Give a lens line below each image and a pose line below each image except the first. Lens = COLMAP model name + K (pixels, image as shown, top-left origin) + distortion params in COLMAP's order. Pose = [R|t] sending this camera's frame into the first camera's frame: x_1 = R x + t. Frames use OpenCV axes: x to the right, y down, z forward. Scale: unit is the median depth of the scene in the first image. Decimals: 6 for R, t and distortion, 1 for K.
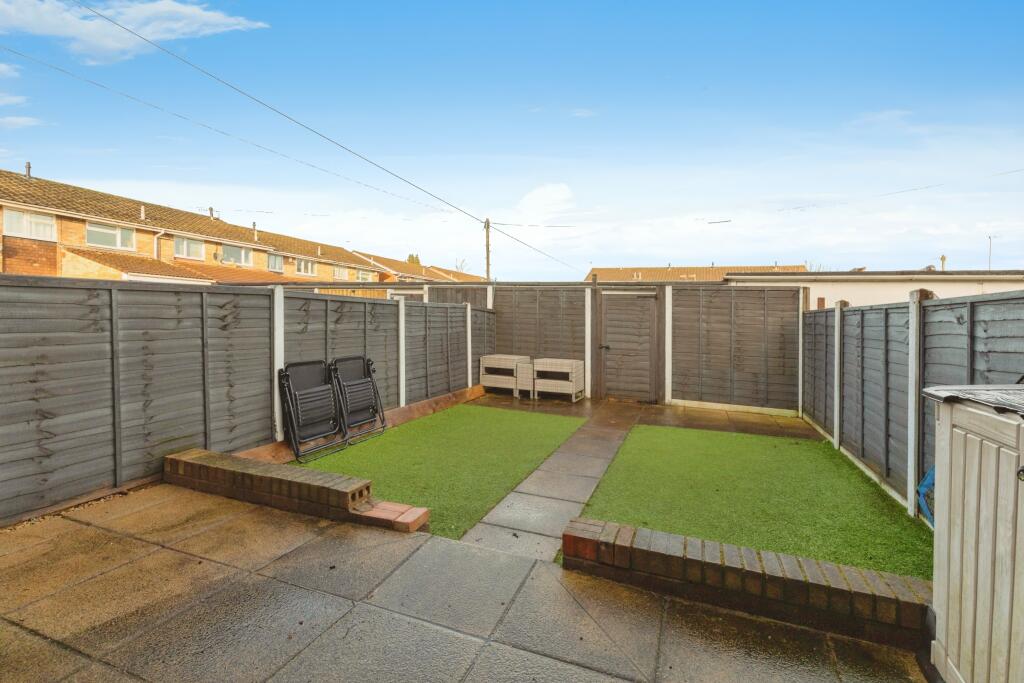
lens RADIAL K [[472.5, 0, 512.0], [0, 472.5, 322.4], [0, 0, 1]] dist [0.000447, 0.000189]
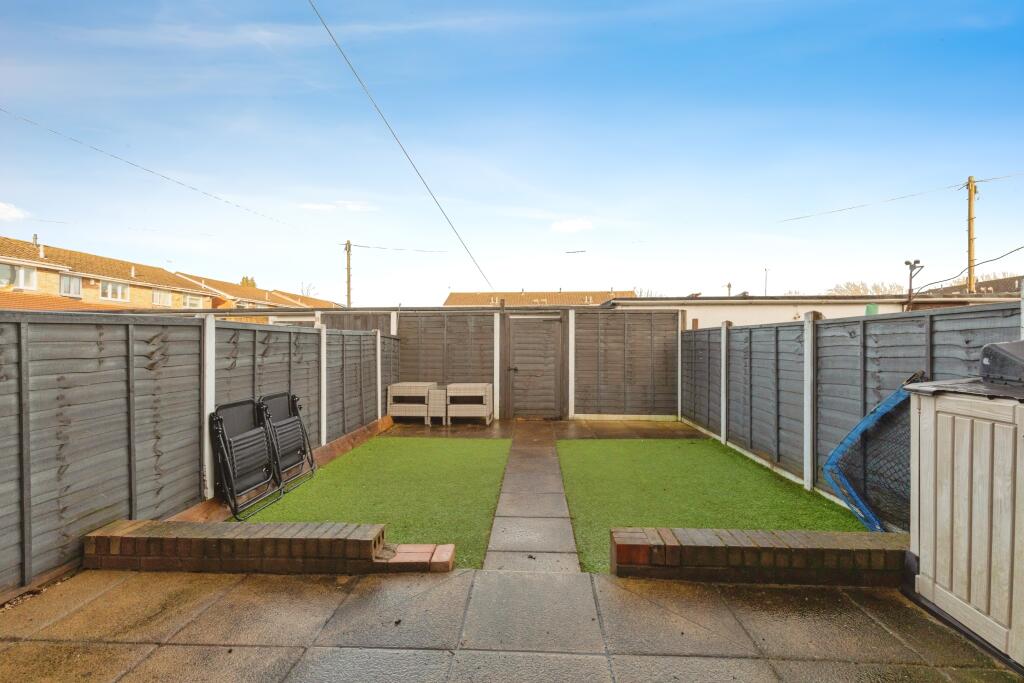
lens RADIAL K [[469.2, 0, 512.0], [0, 469.2, 341.5], [0, 0, 1]] dist [0.002348, 0.000283]
pose [[0.950850, -0.030460, 0.308151, -0.231464], [0.033732, 0.999417, -0.005295, -0.006765], [-0.307810, 0.015430, 0.951323, 0.031236]]
